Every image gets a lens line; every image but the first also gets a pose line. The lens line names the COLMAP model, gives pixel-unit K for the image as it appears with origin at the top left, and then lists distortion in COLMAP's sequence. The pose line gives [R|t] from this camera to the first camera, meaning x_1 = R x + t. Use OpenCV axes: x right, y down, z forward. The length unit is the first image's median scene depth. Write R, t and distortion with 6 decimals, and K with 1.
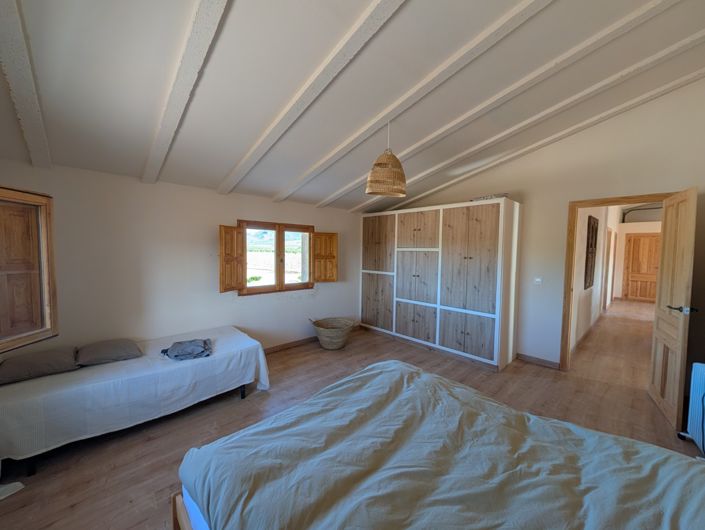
lens RADIAL K [[269.8, 0, 351.5], [0, 269.8, 262.1], [0, 0, 1]] dist [-0.000683, 0.000053]
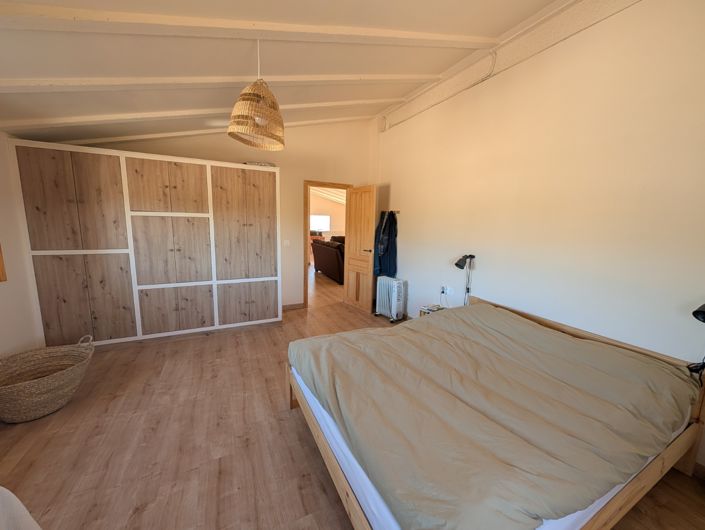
lens RADIAL K [[269.8, 0, 353.0], [0, 269.8, 262.1], [0, 0, 1]] dist [-0.000683, 0.000053]
pose [[0.300295, -0.145616, 0.942666, -0.351380], [0.025008, 0.989141, 0.144828, -0.013452], [-0.953519, -0.019917, 0.300675, 0.327717]]
